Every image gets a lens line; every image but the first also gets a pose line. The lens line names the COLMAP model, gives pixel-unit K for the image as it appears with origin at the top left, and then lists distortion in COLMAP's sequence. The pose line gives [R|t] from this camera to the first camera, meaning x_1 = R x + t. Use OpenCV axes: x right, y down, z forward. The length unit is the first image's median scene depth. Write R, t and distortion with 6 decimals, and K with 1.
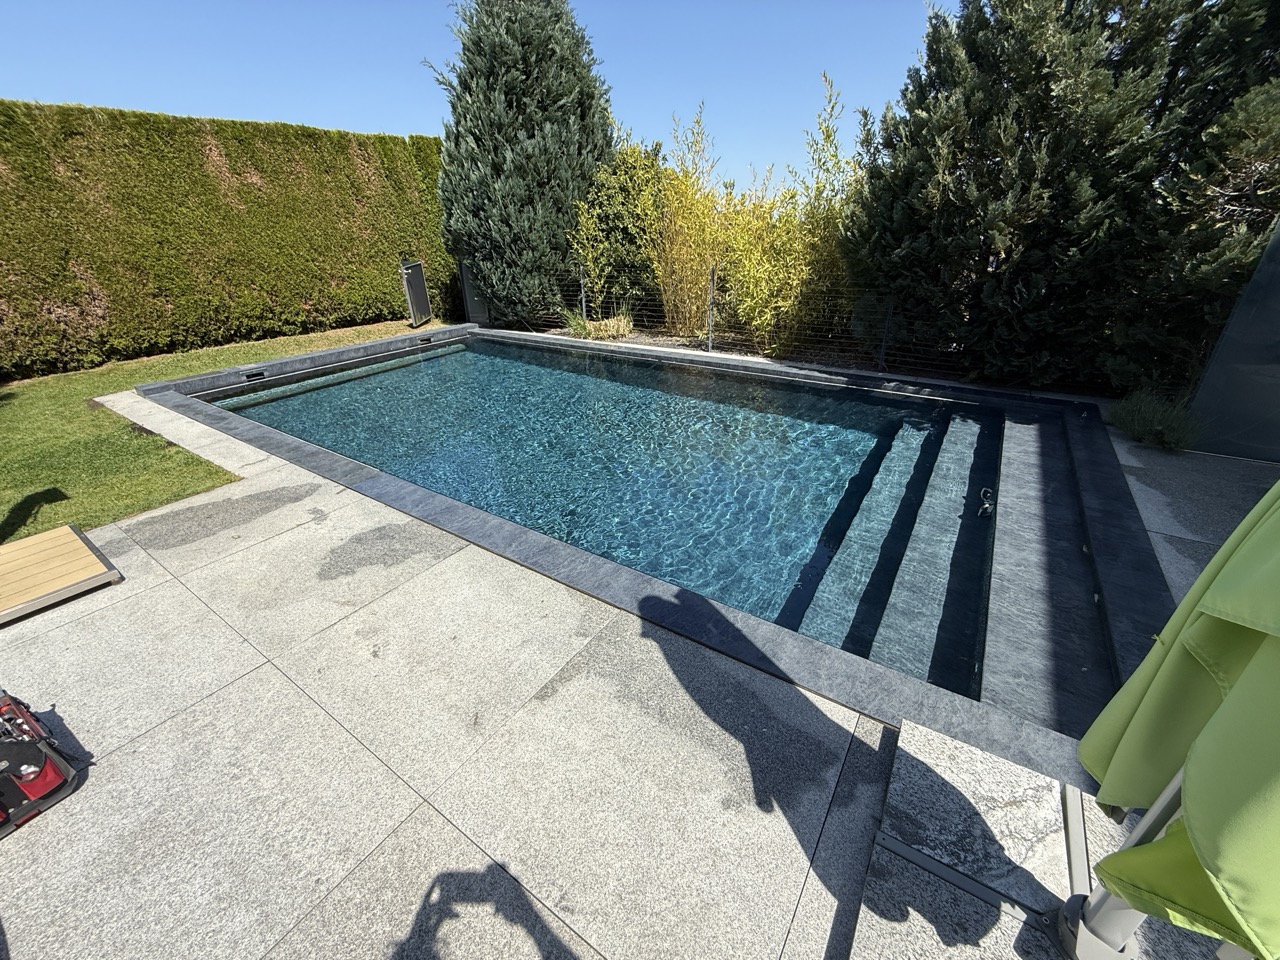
lens RADIAL K [[507.7, 0, 638.2], [0, 507.7, 479.9], [0, 0, 1]] dist [-0.001635, -0.000101]
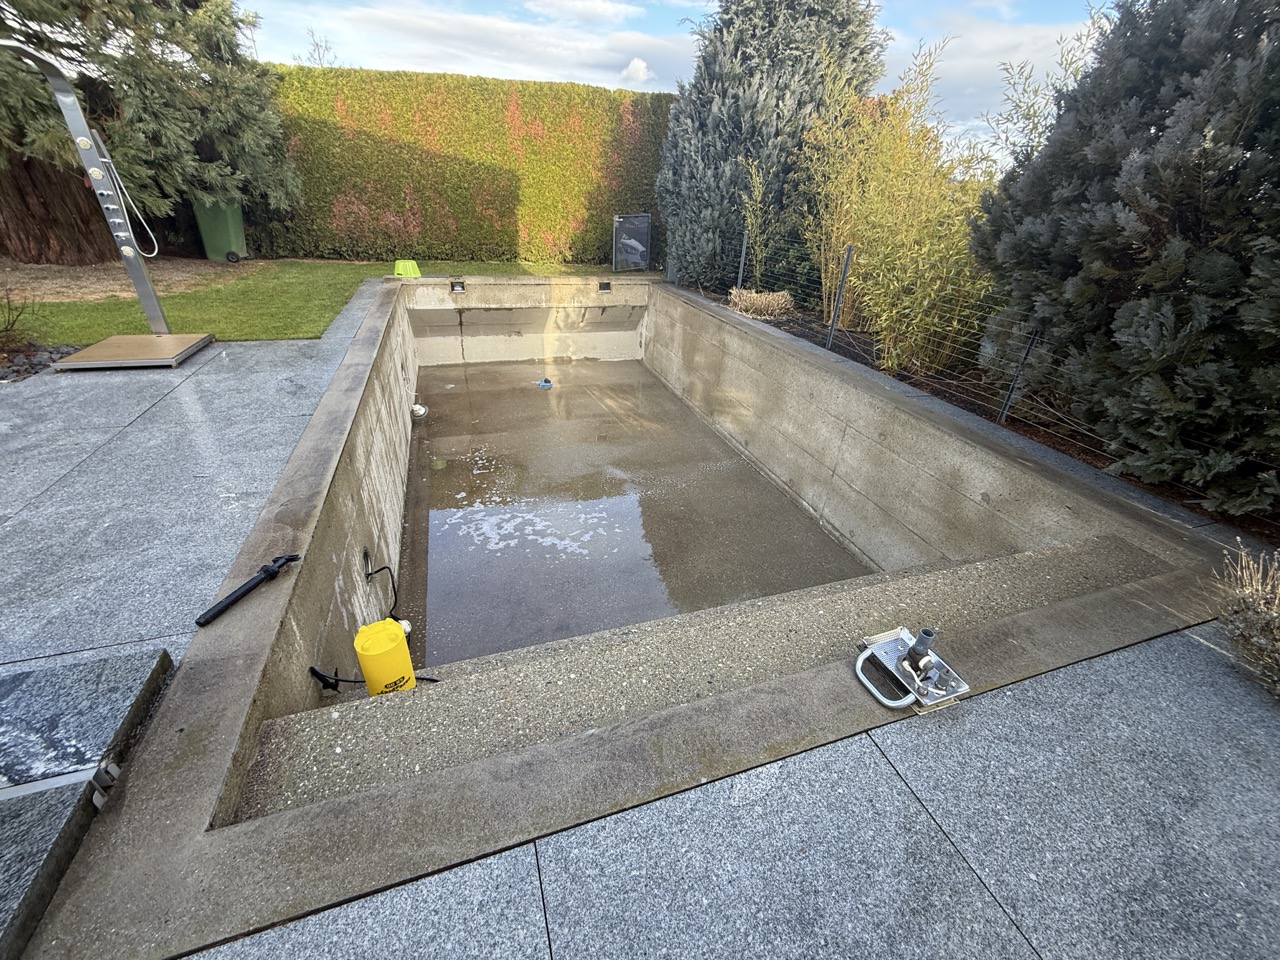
lens RADIAL K [[507.7, 0, 638.2], [0, 507.7, 479.9], [0, 0, 1]] dist [-0.001635, -0.000101]
pose [[0.790668, 0.354532, -0.499150, 0.343672], [-0.331702, 0.933313, 0.137480, -0.055723], [0.514604, 0.056868, 0.855540, 0.126625]]
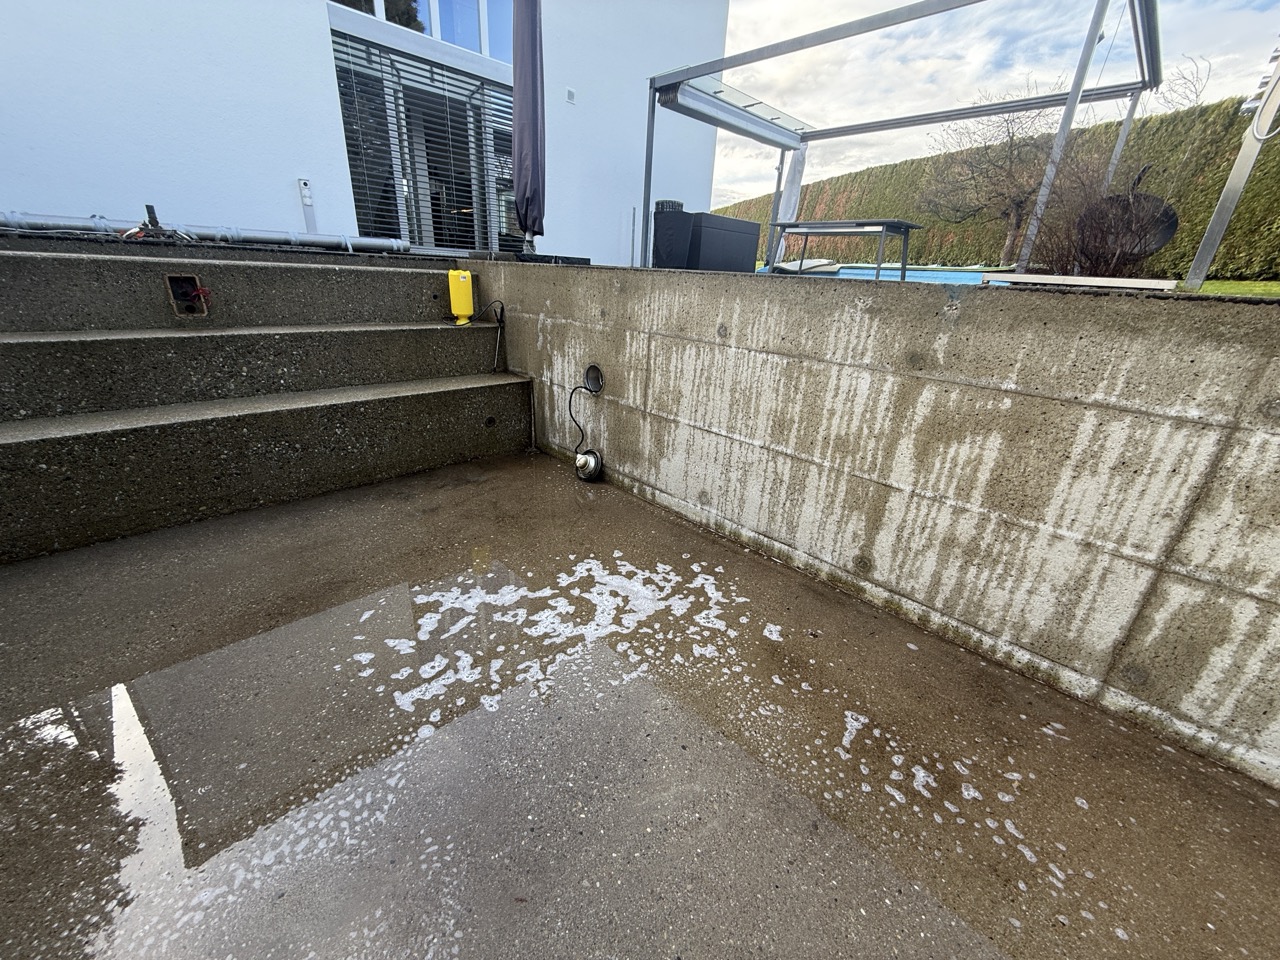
lens RADIAL K [[507.7, 0, 638.2], [0, 507.7, 479.9], [0, 0, 1]] dist [-0.001635, -0.000101]
pose [[-0.978580, -0.104327, 0.177473, -0.146056], [0.062366, 0.671333, 0.738527, -0.141753], [-0.196192, 0.733776, -0.650447, 0.736558]]
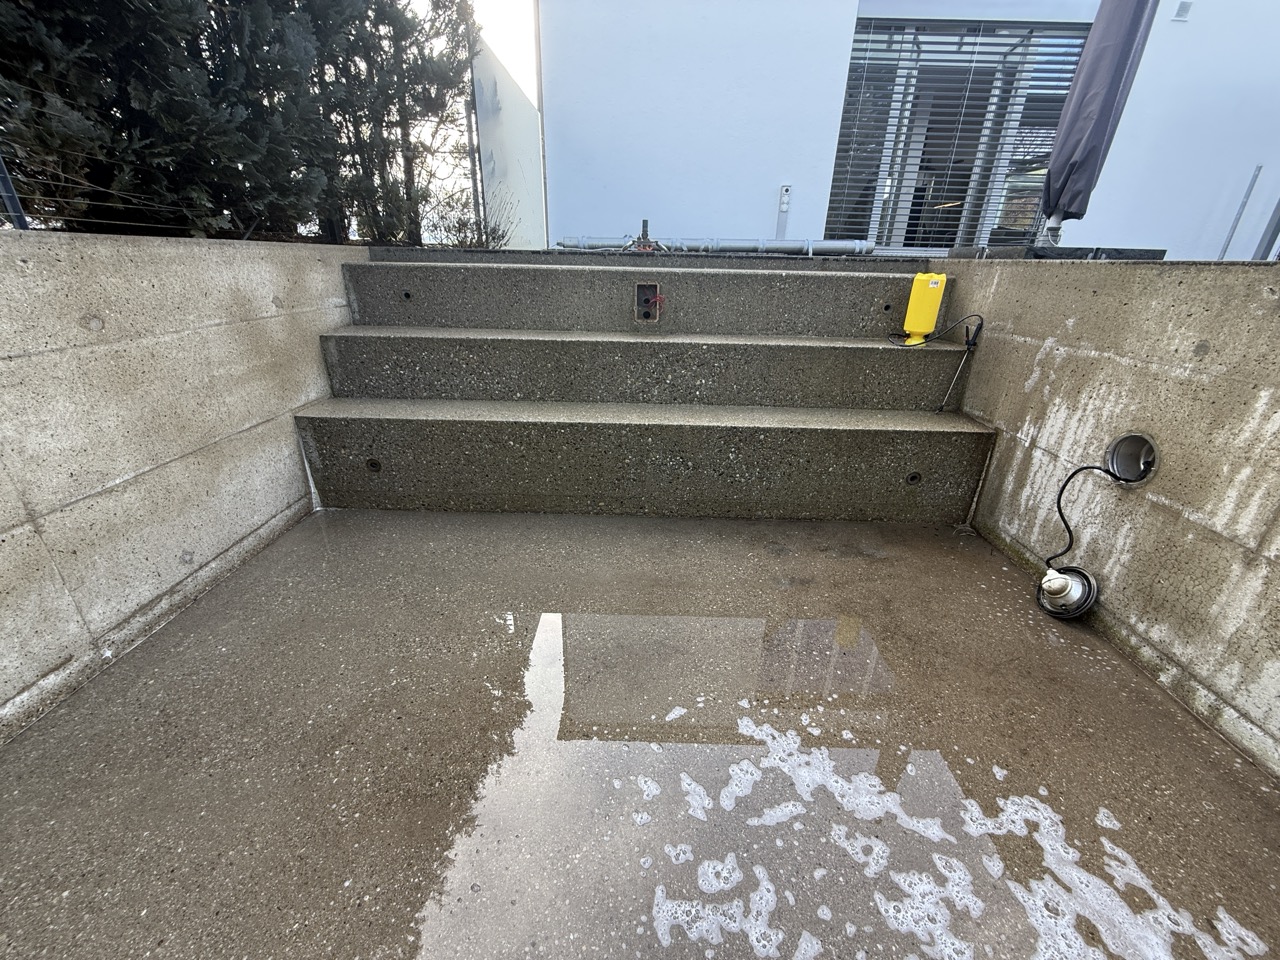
lens RADIAL K [[507.7, 0, 638.2], [0, 507.7, 479.9], [0, 0, 1]] dist [-0.001635, -0.000101]
pose [[-0.543517, -0.325939, 0.773533, -0.082632], [0.364368, 0.738572, 0.567228, -0.099033], [-0.756191, 0.590148, -0.282665, 0.650430]]
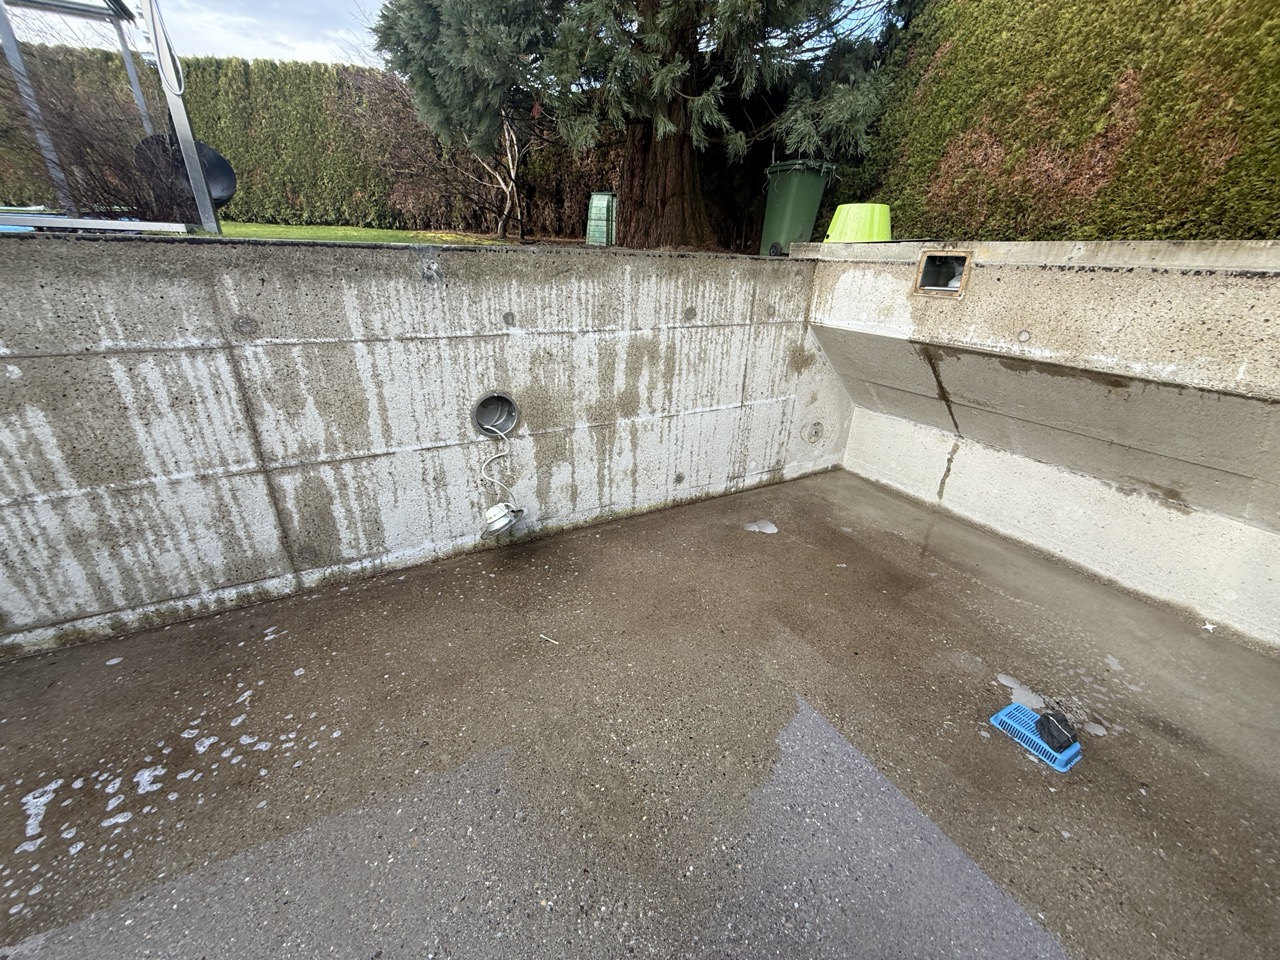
lens RADIAL K [[507.7, 0, 638.2], [0, 507.7, 479.9], [0, 0, 1]] dist [-0.001635, -0.000101]
pose [[-0.467294, 0.365515, -0.805006, -0.209659], [-0.409072, 0.717814, 0.563385, -0.166228], [0.783770, 0.592572, -0.185909, 0.783900]]
